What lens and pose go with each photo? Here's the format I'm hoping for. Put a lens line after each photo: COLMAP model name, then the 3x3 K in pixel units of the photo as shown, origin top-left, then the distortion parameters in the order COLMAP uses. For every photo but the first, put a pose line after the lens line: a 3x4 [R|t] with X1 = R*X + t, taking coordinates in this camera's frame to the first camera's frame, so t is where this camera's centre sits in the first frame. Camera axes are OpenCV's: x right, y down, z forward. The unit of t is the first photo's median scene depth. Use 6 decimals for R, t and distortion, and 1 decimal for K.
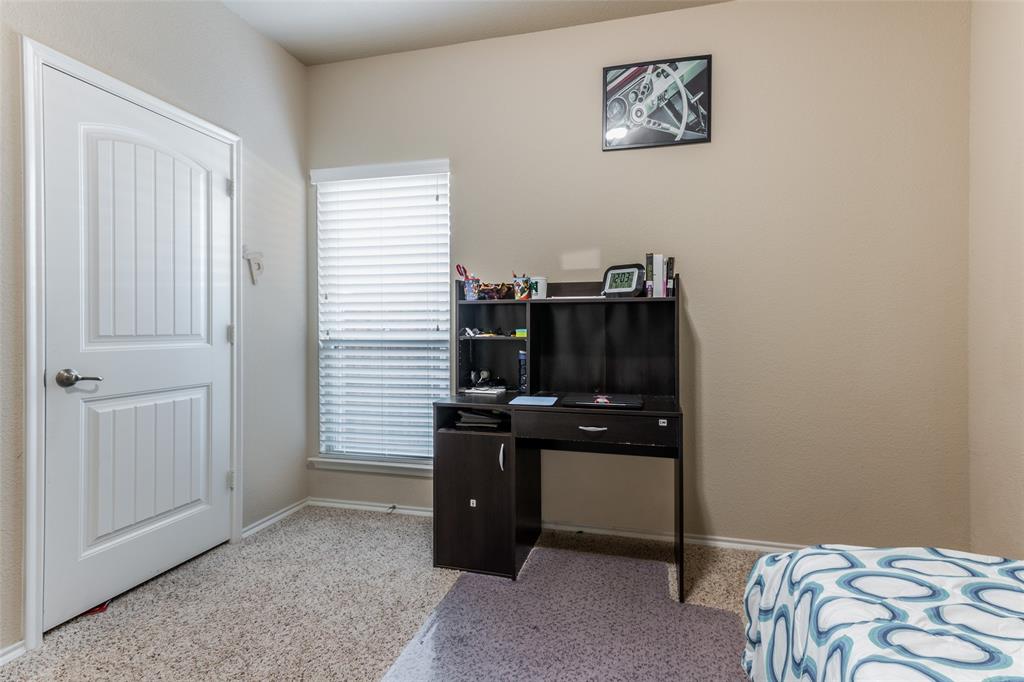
lens RADIAL K [[471.4, 0, 511.1], [0, 471.4, 333.3], [0, 0, 1]] dist [0.002592, -0.016955]
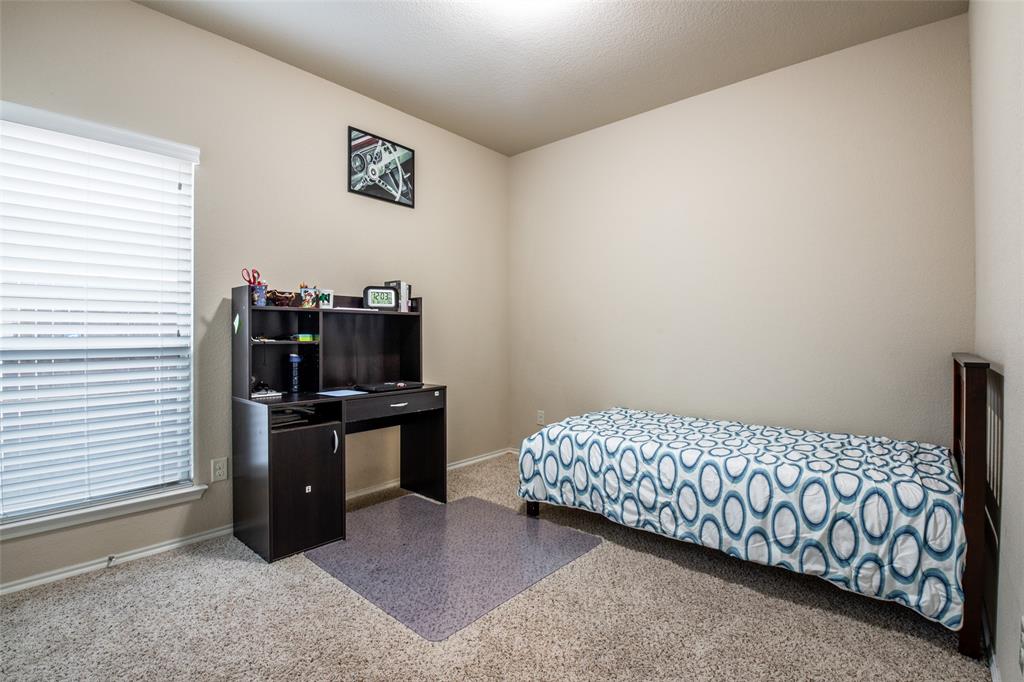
lens RADIAL K [[471.4, 0, 511.1], [0, 471.4, 333.3], [0, 0, 1]] dist [0.002592, -0.016955]
pose [[0.454099, -0.001409, 0.890950, -0.758384], [0.008038, 0.999965, -0.002515, -0.003778], [-0.890915, 0.008303, 0.454094, 0.049266]]
